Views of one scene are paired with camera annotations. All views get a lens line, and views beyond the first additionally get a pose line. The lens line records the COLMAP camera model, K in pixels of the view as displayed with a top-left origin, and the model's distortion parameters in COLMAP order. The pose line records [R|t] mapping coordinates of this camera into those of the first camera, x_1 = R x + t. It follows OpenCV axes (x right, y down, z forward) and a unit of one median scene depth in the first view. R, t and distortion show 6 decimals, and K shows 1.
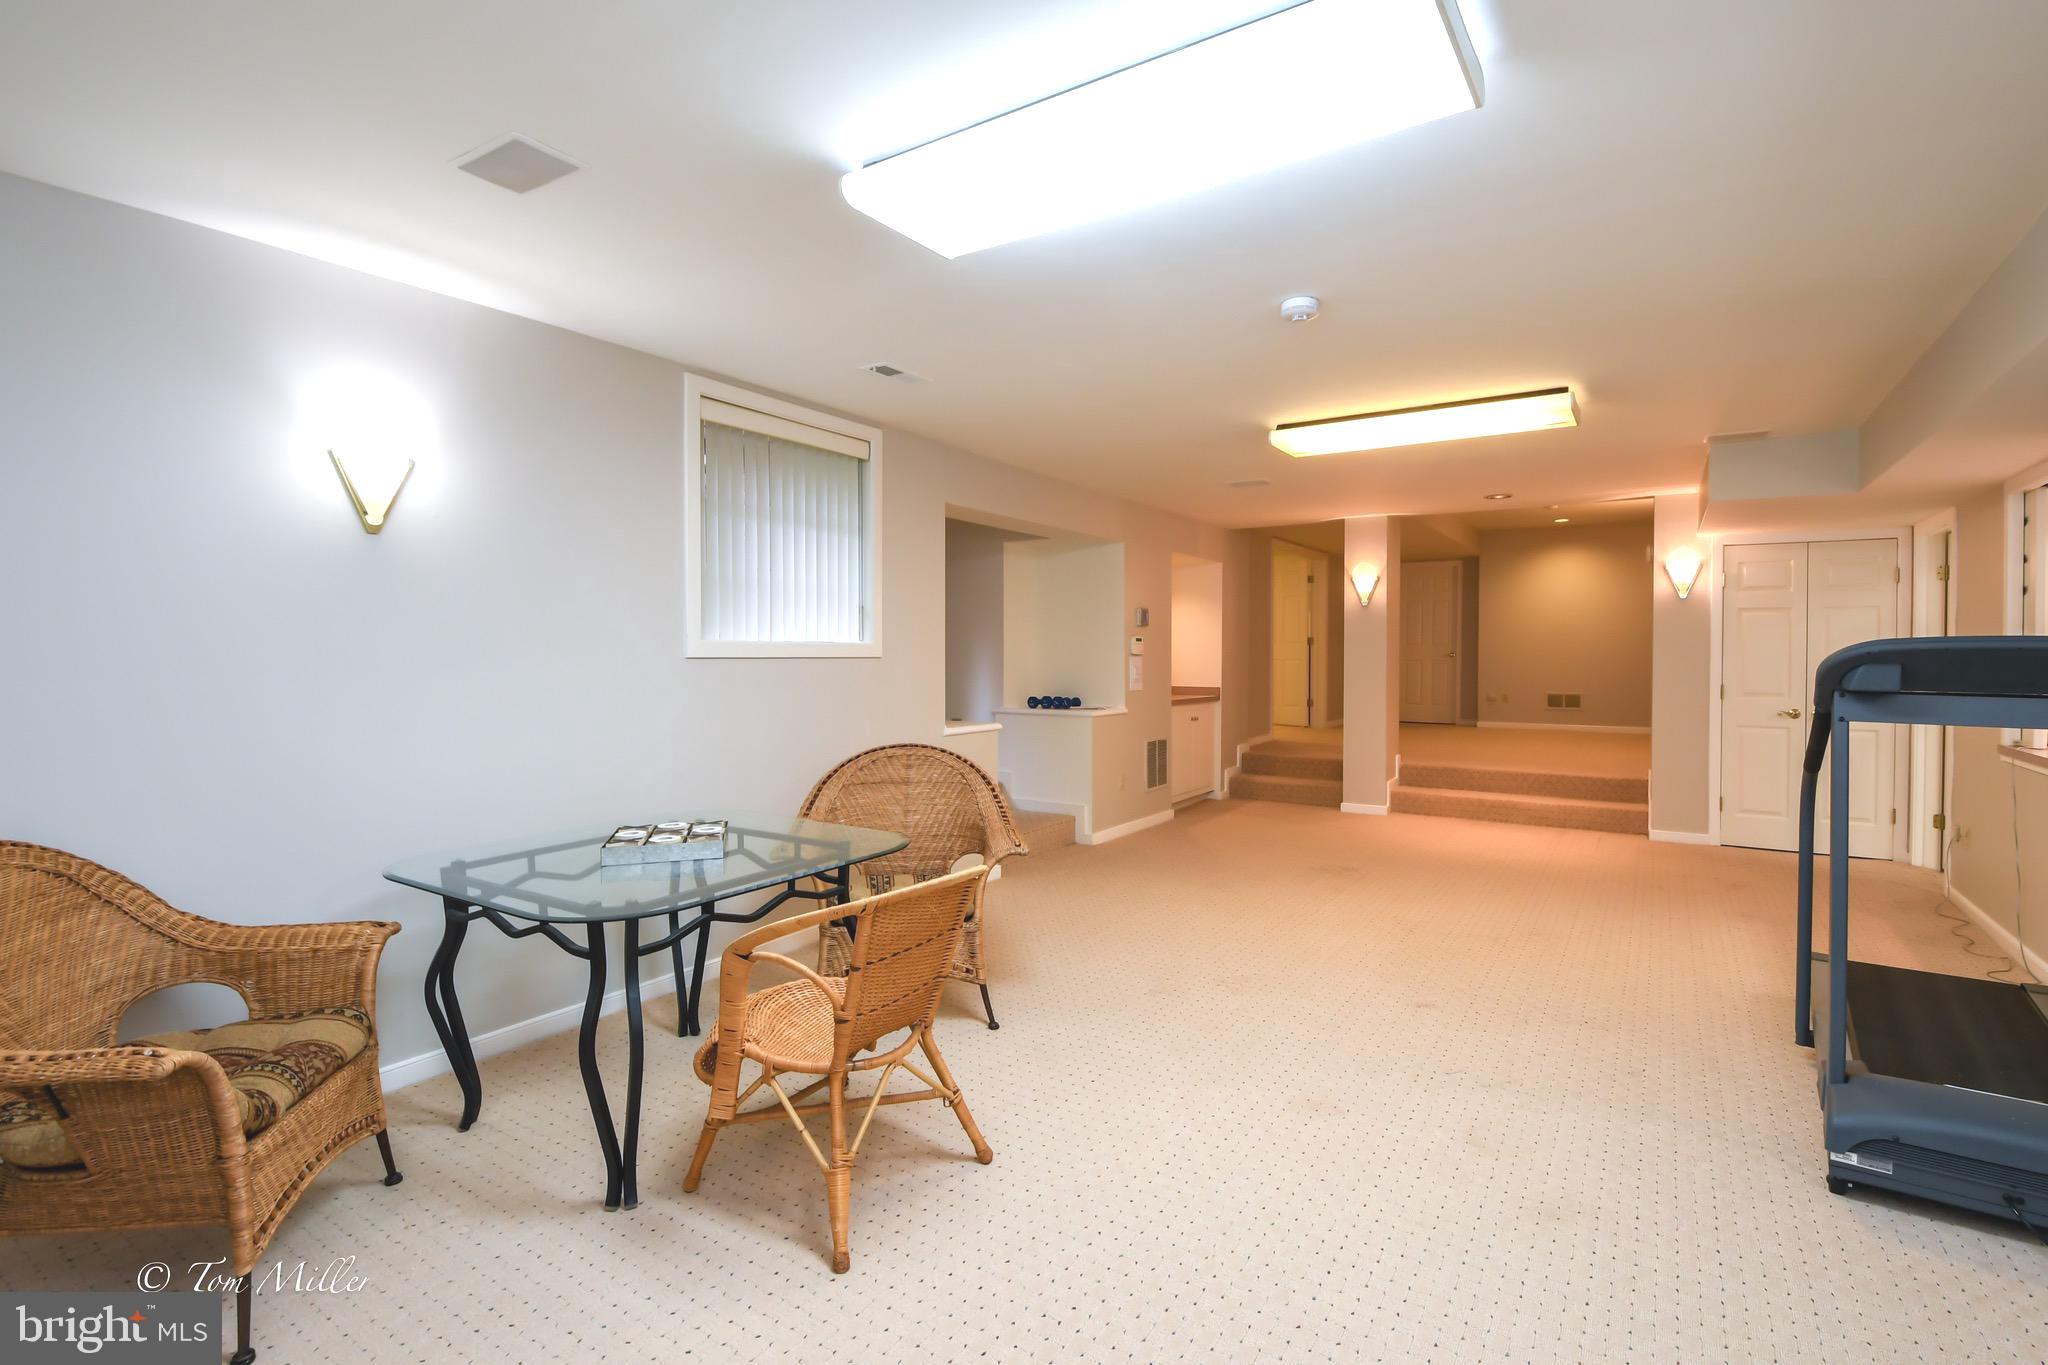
lens RADIAL K [[915.8, 0, 1064.9], [0, 915.8, 643.7], [0, 0, 1]] dist [0.015629, -0.027784]
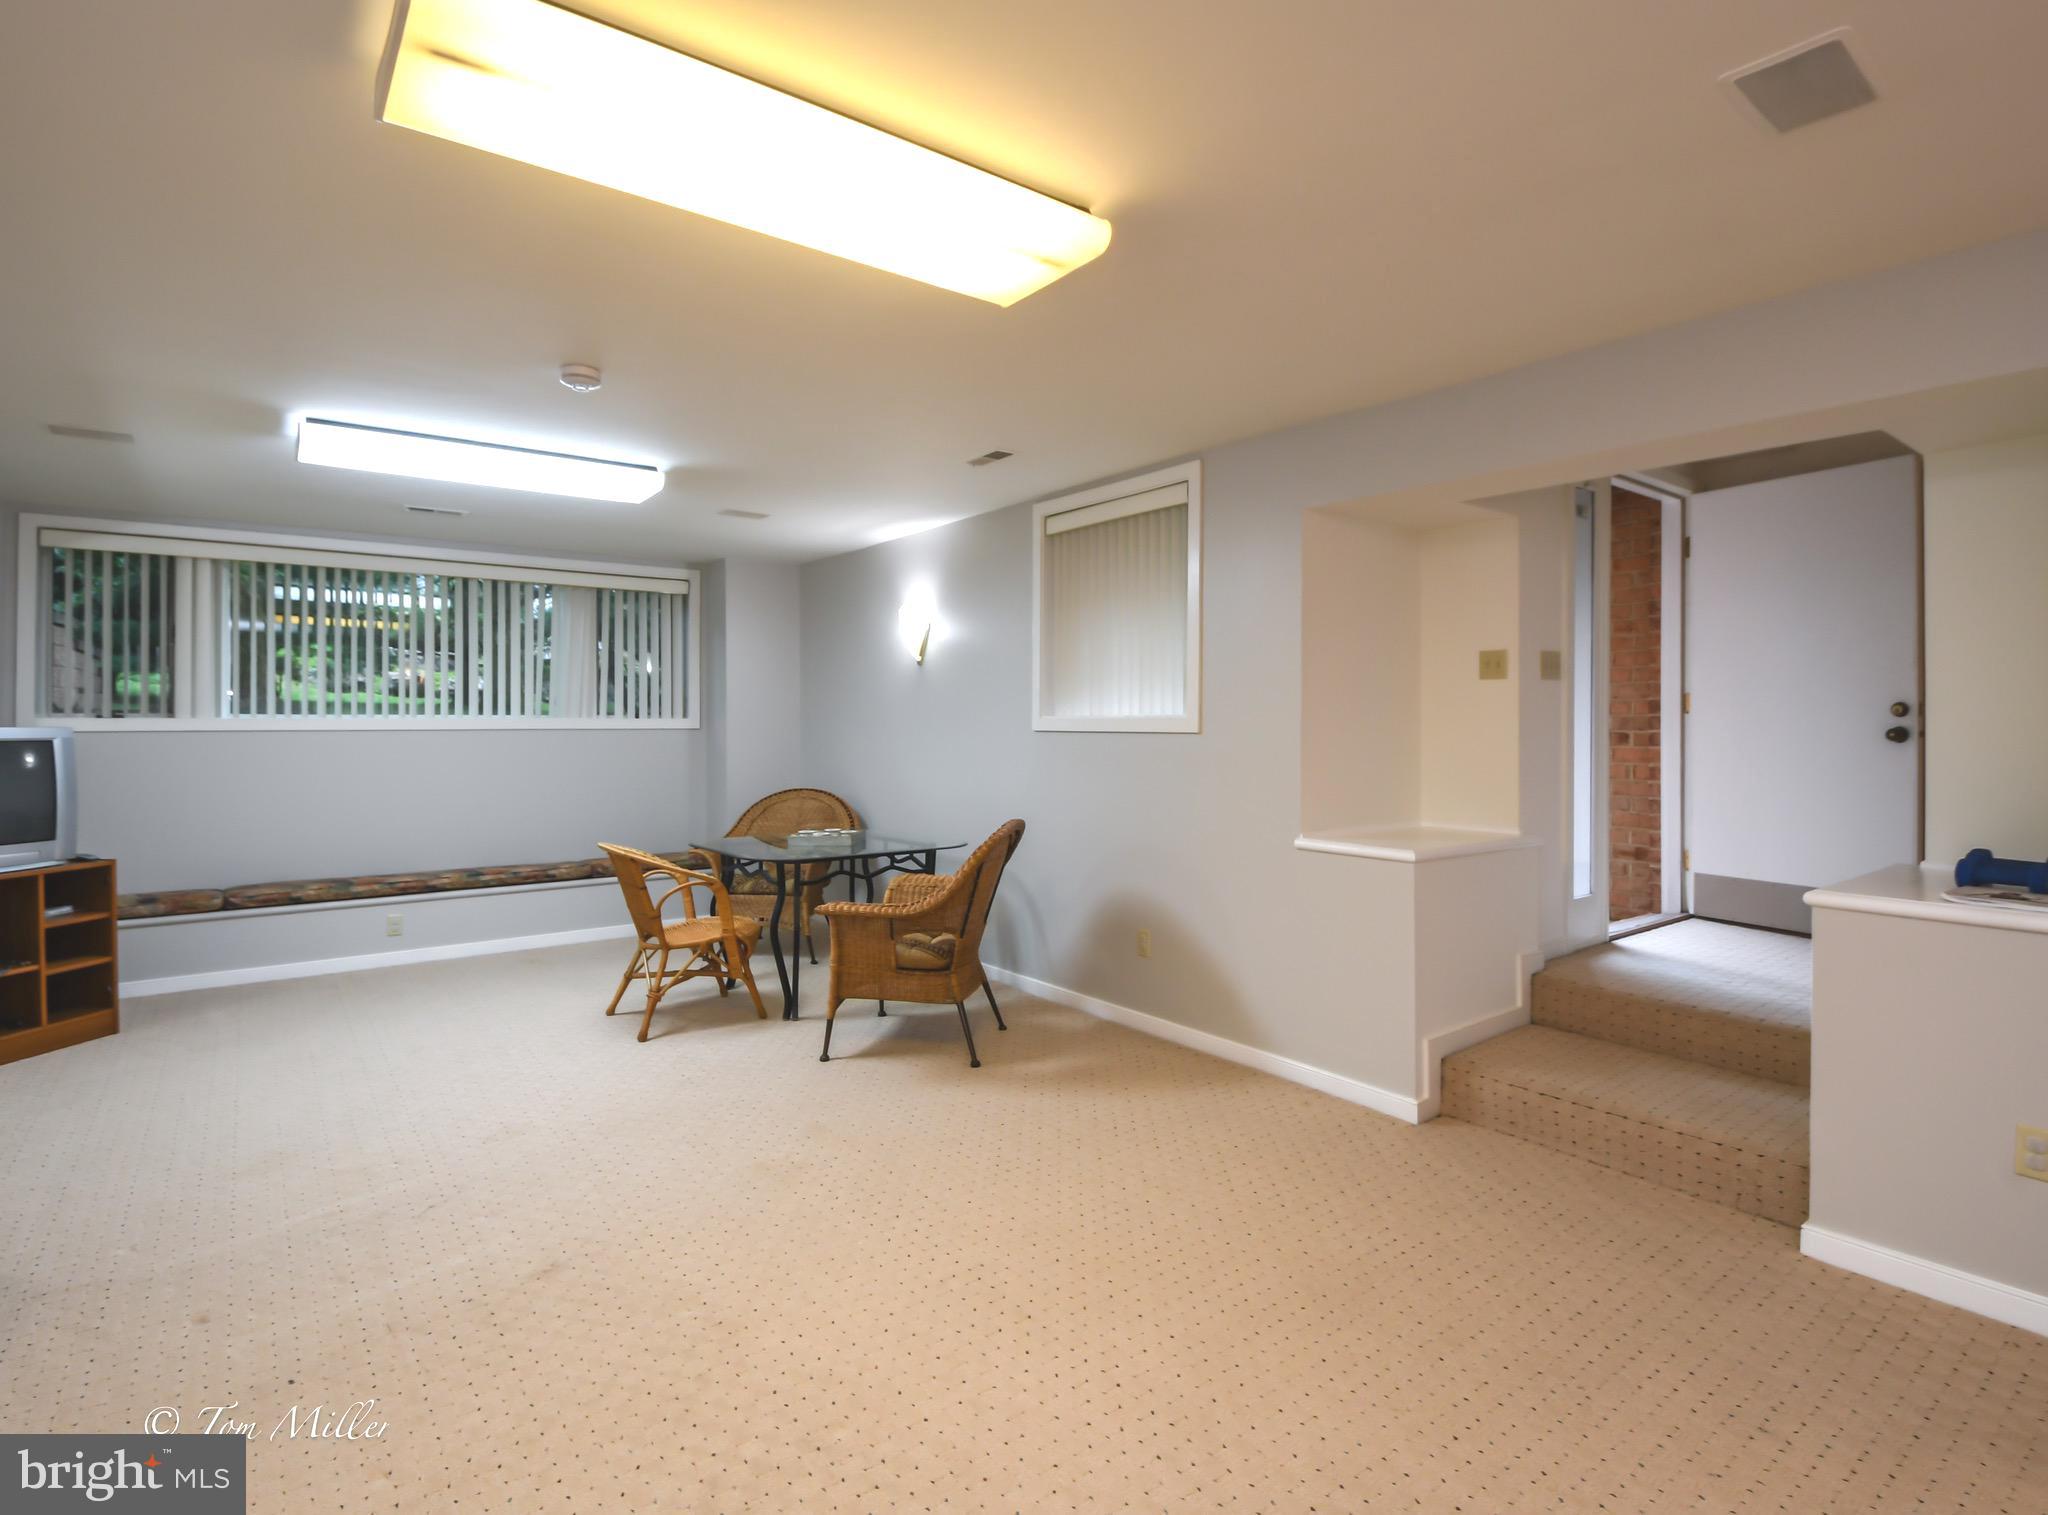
lens RADIAL K [[1050.8, 0, 1064.0], [0, 1050.8, 720.5], [0, 0, 1]] dist [0.014424, -0.019551]
pose [[-0.323612, -0.007381, -0.946161, 0.839448], [0.000428, 0.999968, -0.007948, 0.011649], [0.946190, -0.002977, -0.323599, 1.356341]]
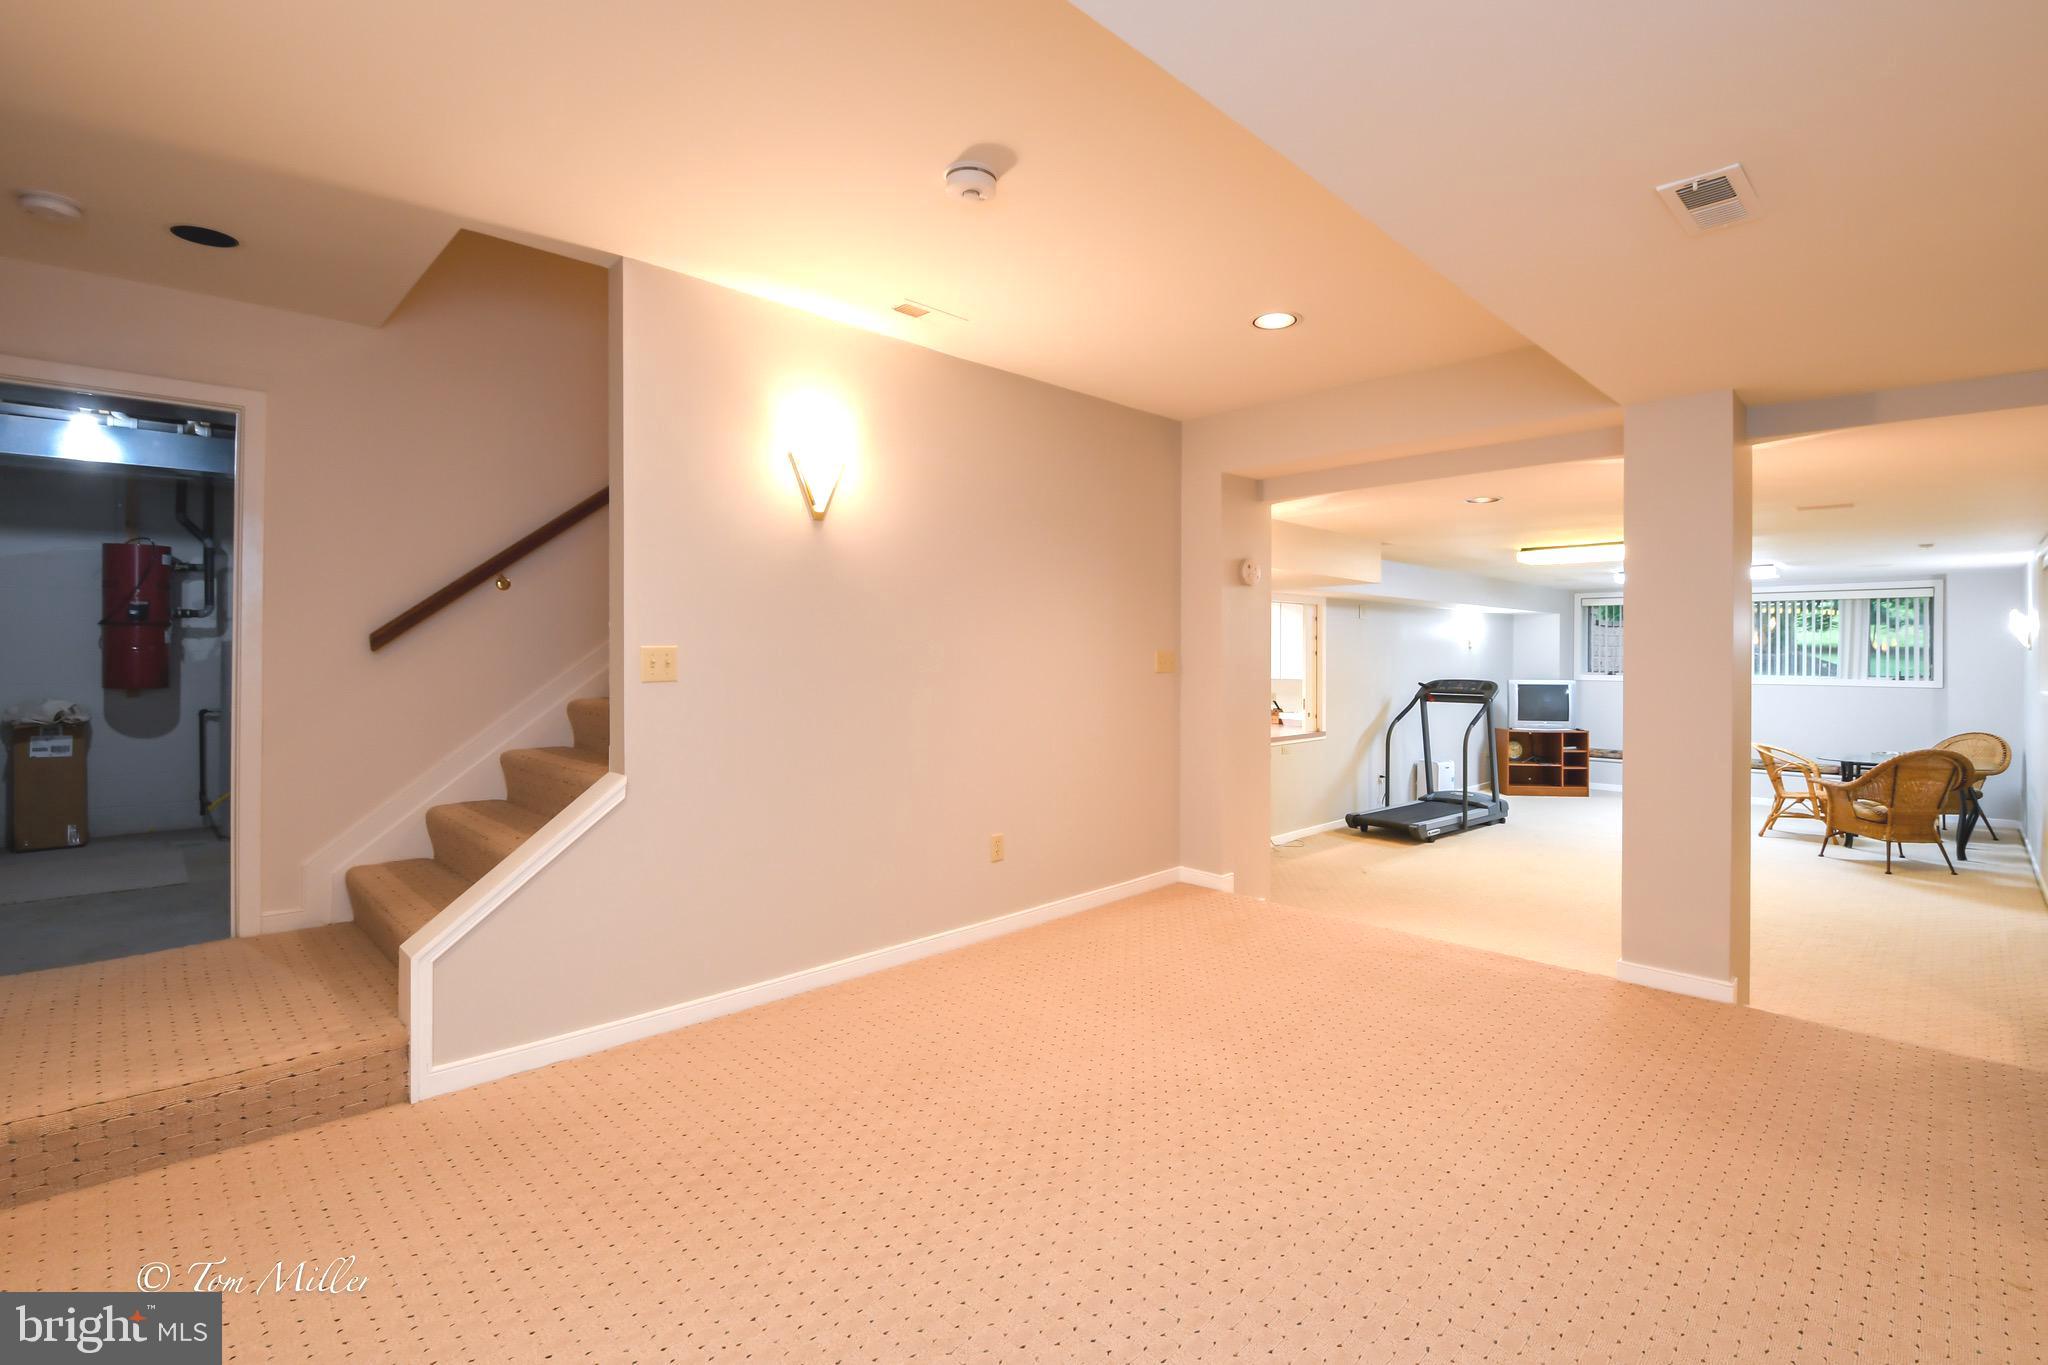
lens RADIAL K [[915.8, 0, 1064.9], [0, 915.8, 643.7], [0, 0, 1]] dist [0.015629, -0.027784]
pose [[-0.983646, -0.011701, 0.179733, 1.102806], [-0.014069, 0.999830, -0.011904, -0.046006], [-0.179563, -0.014238, -0.983643, 2.894962]]
